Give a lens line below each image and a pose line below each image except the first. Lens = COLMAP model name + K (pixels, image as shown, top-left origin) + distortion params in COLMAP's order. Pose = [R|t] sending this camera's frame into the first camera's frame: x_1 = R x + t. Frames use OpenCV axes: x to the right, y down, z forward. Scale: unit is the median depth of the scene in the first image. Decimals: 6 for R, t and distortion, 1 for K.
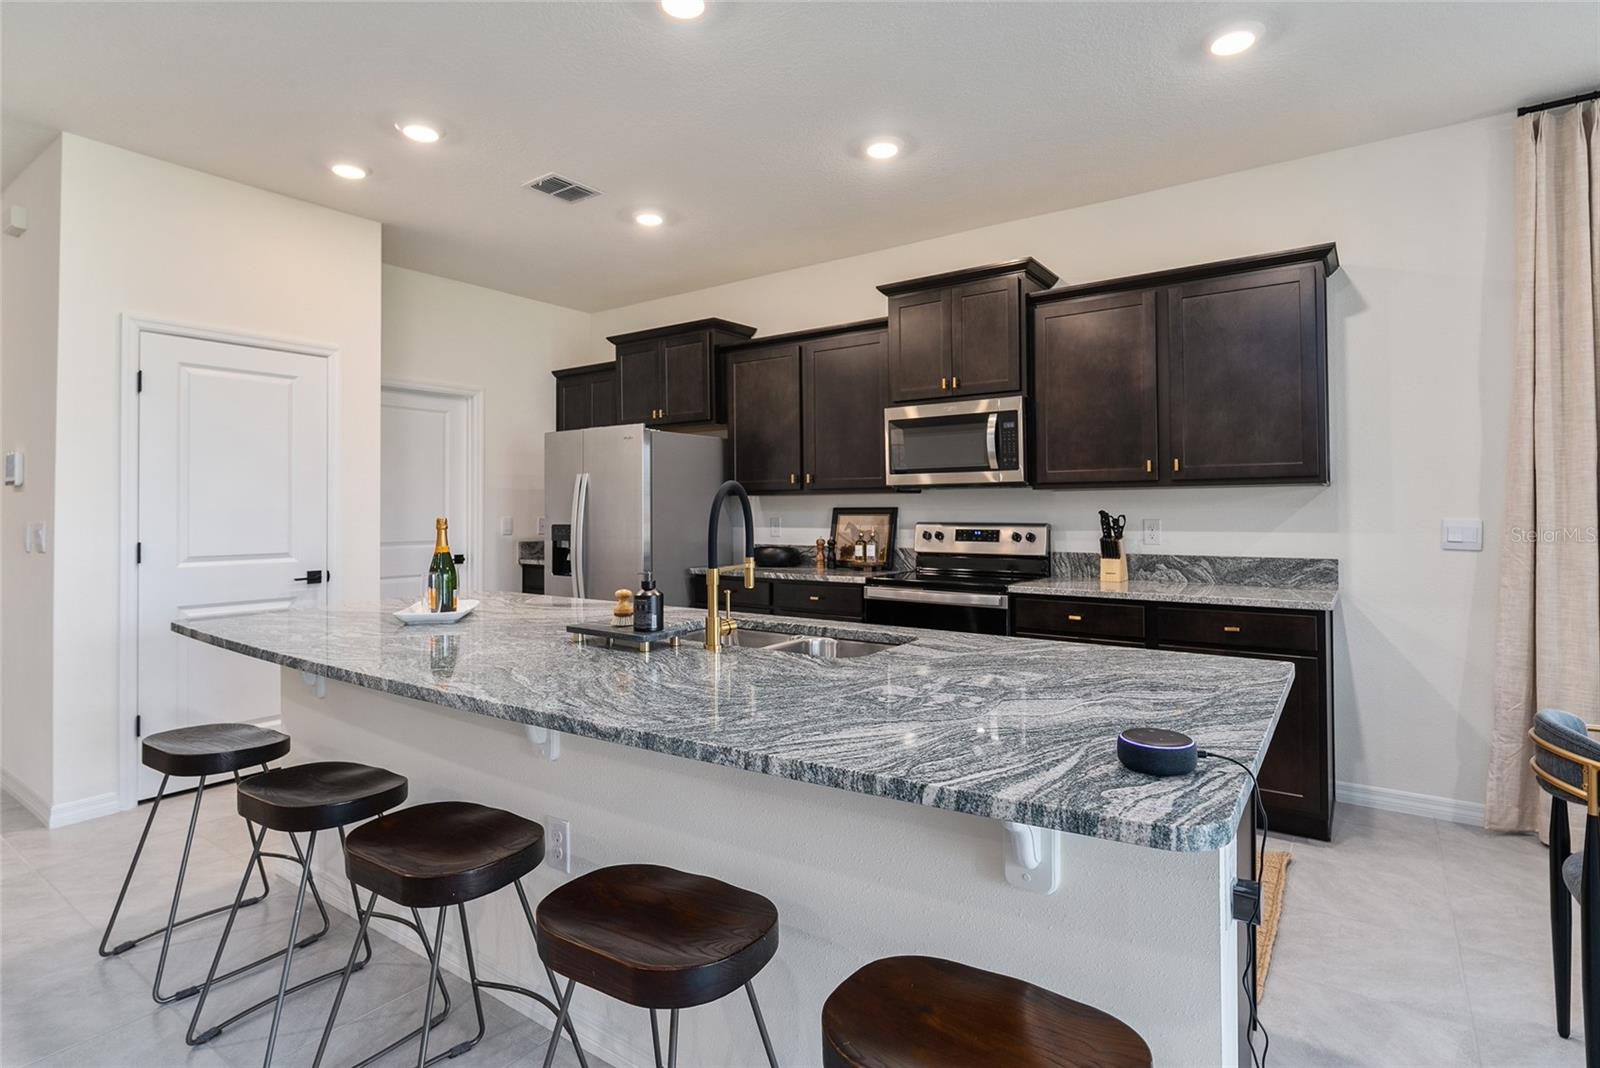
lens RADIAL K [[804.6, 0, 803.9], [0, 804.6, 494.0], [0, 0, 1]] dist [-0.003034, -0.000312]
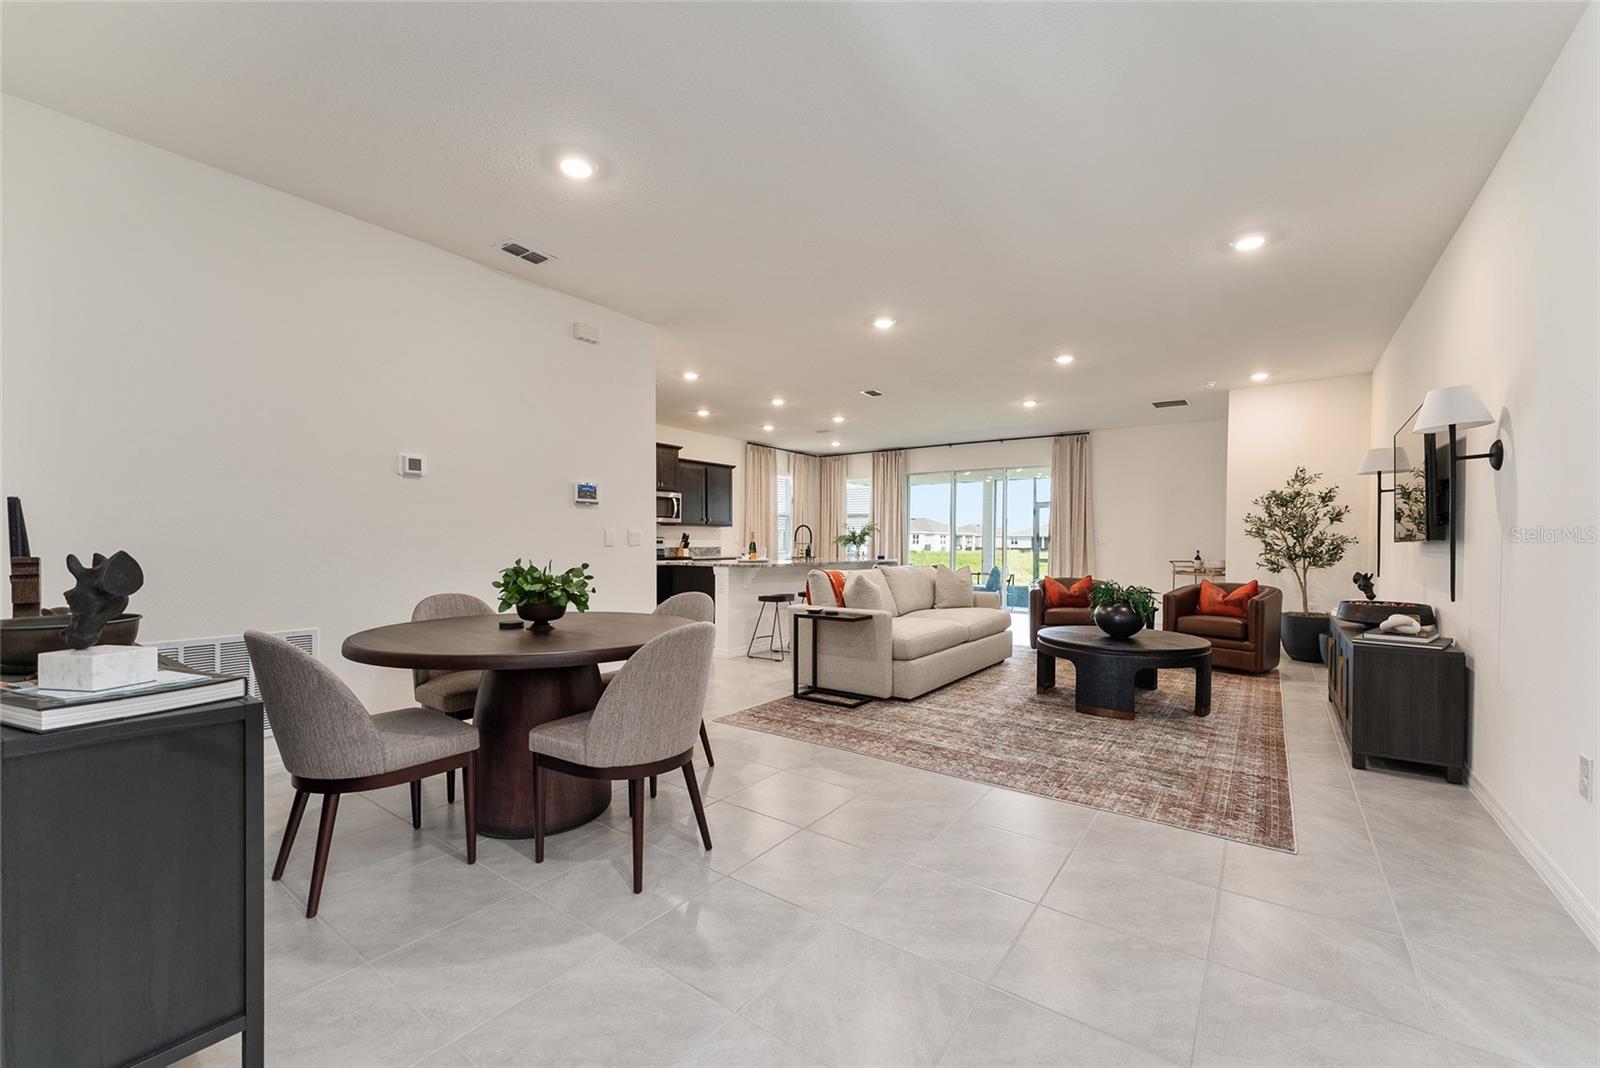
lens RADIAL K [[643.5, 0, 798.6], [0, 643.5, 547.4], [0, 0, 1]] dist [0.001044, 0.000067]
pose [[0.011771, -0.004773, 0.999919, -2.026917], [-0.024097, 0.999697, 0.005056, 0.052455], [-0.999640, -0.024155, 0.011652, 0.526283]]
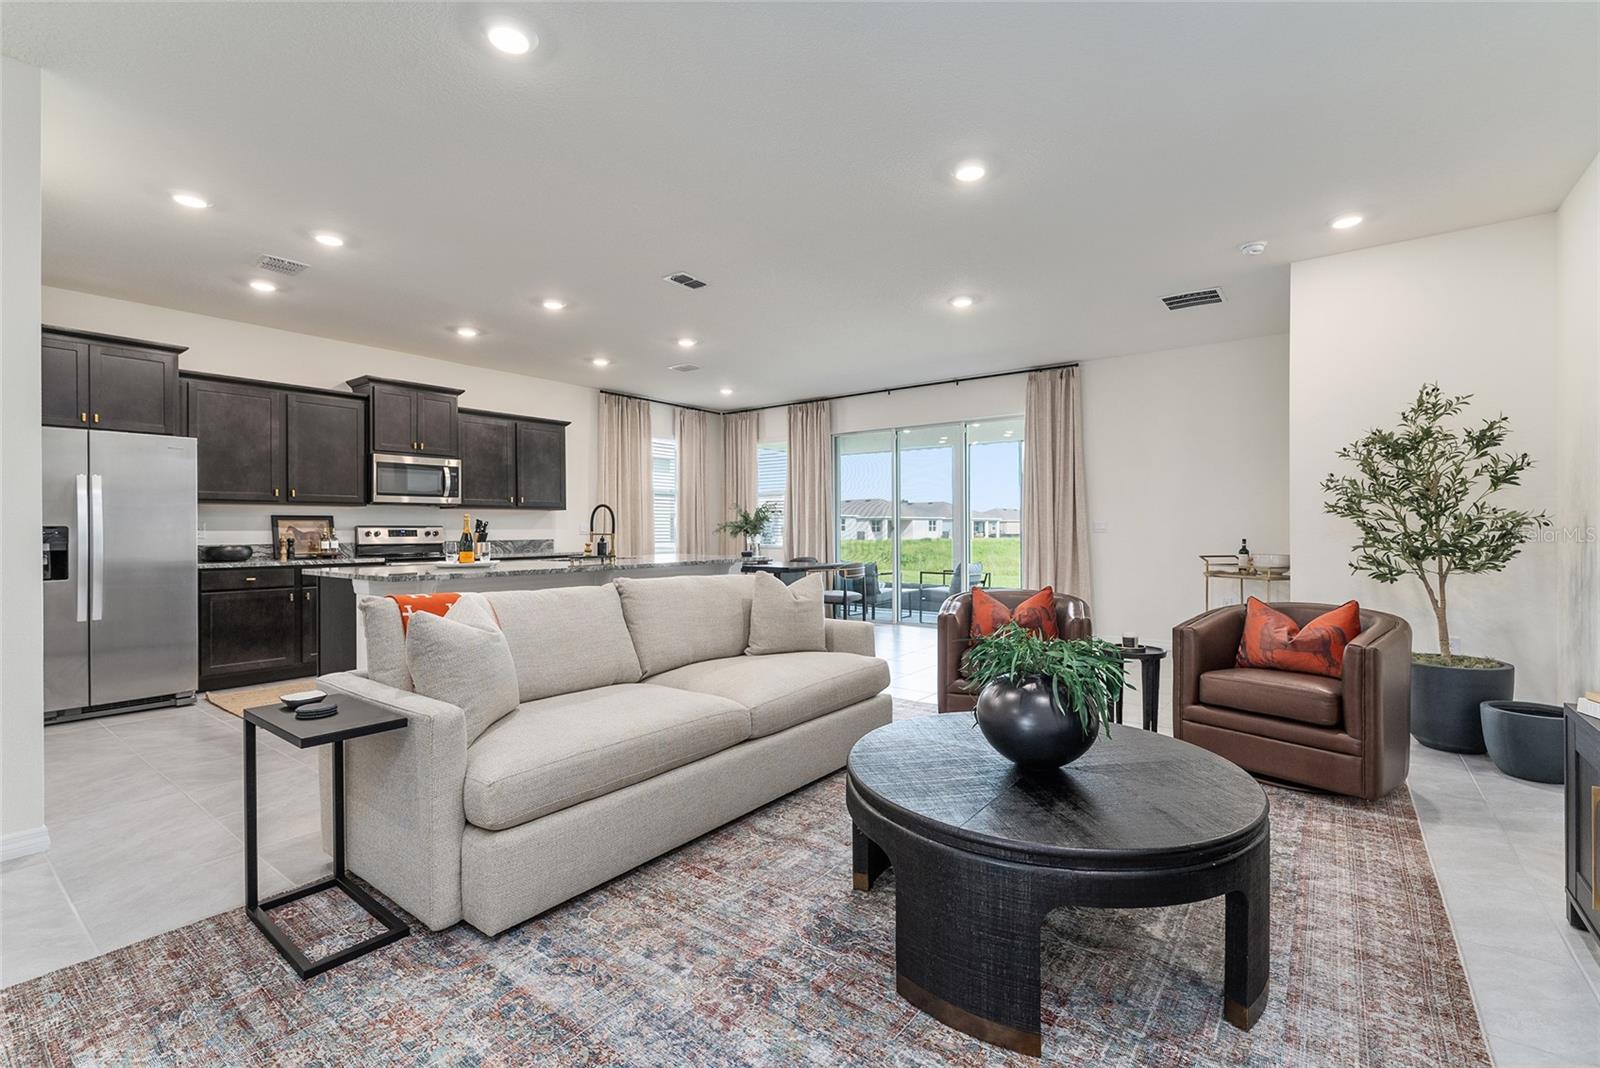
lens RADIAL K [[700.3, 0, 803.1], [0, 700.3, 527.8], [0, 0, 1]] dist [-0.002501, -0.000231]
pose [[0.025708, 0.006477, 0.999649, -1.375619], [-0.014946, 0.999870, -0.006094, 0.040110], [-0.999558, -0.014784, 0.025802, 0.118558]]
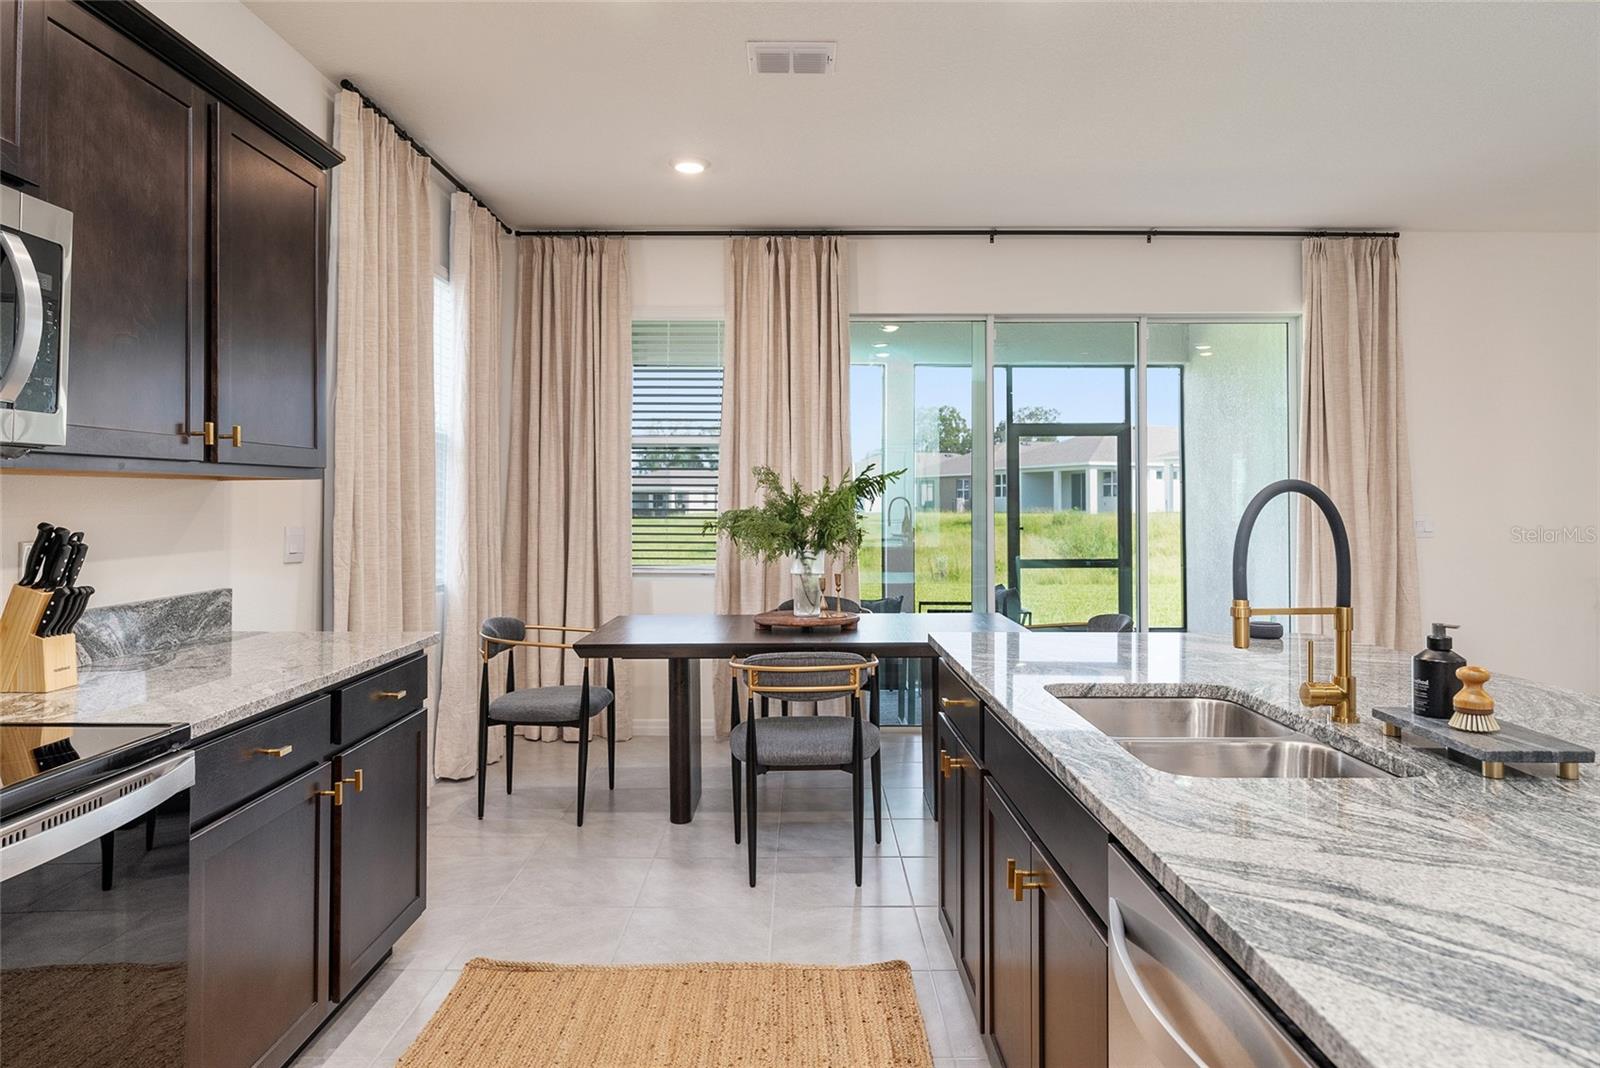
lens RADIAL K [[1031.7, 0, 801.3], [0, 1031.7, 477.3], [0, 0, 1]] dist [0.001203, -0.000882]
pose [[-0.577890, 0.021646, 0.815827, -0.291044], [-0.013883, 0.999243, -0.036346, 0.010590], [-0.815996, -0.032330, -0.577152, 0.972671]]
